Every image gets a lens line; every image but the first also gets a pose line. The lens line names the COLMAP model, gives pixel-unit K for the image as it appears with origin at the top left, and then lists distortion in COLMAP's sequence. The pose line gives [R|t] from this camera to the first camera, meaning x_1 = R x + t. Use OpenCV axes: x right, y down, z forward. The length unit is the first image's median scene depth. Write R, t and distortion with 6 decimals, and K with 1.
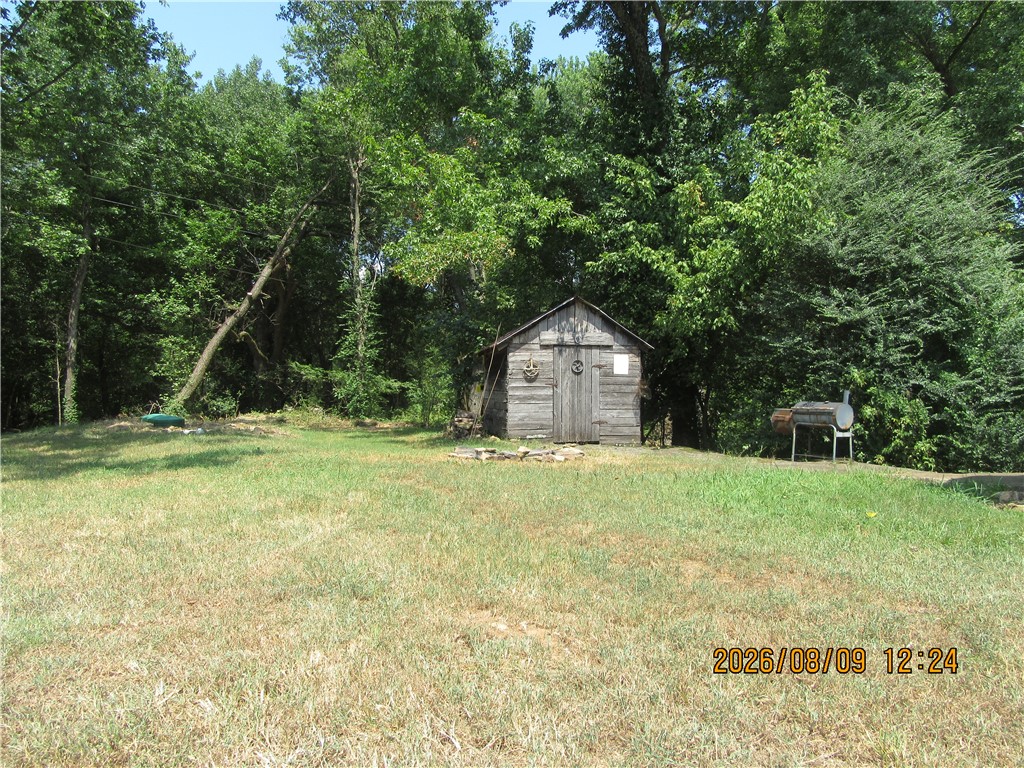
lens RADIAL K [[779.0, 0, 508.7], [0, 779.0, 386.1], [0, 0, 1]] dist [-0.005834, 0.008325]
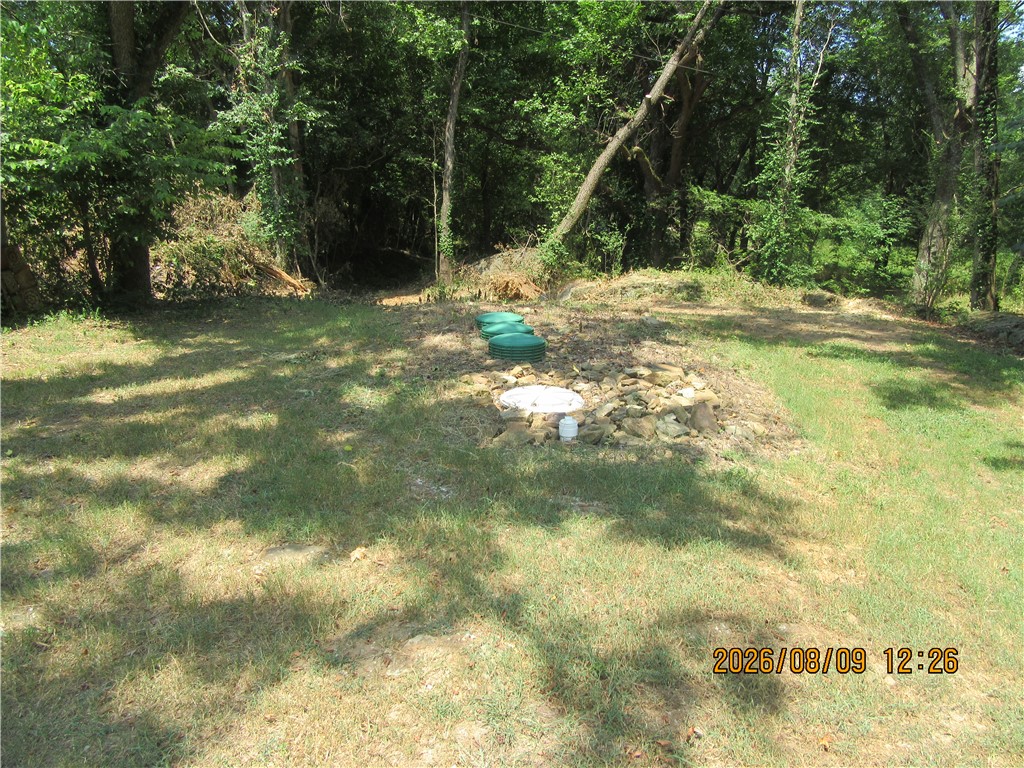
lens RADIAL K [[754.6, 0, 508.8], [0, 754.6, 387.4], [0, 0, 1]] dist [-0.008012, -0.004455]
pose [[0.889400, 0.137436, -0.435980, -0.089128], [-0.028769, 0.968672, 0.246671, -0.018501], [0.456223, -0.206846, 0.865491, 0.225312]]
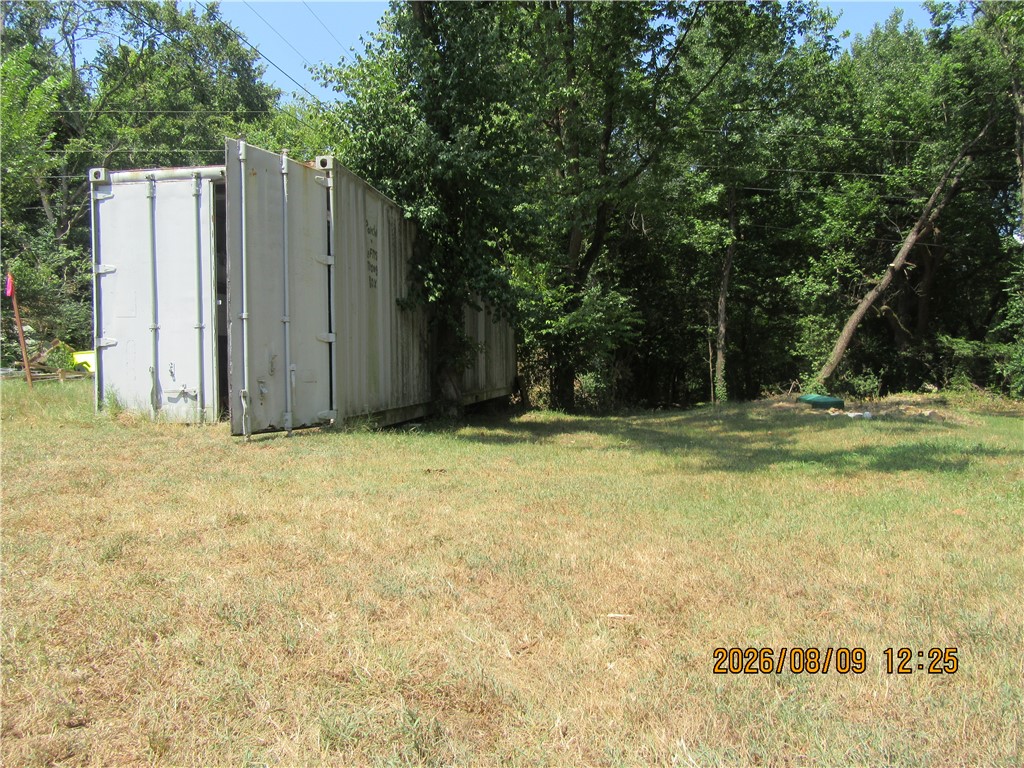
lens RADIAL K [[754.6, 0, 512.3], [0, 754.6, 385.1], [0, 0, 1]] dist [-0.008012, -0.004455]
pose [[0.715829, 0.001540, -0.698274, -0.027387], [0.017801, 0.999632, 0.020454, -0.000693], [0.698049, -0.027072, 0.715538, 0.028818]]
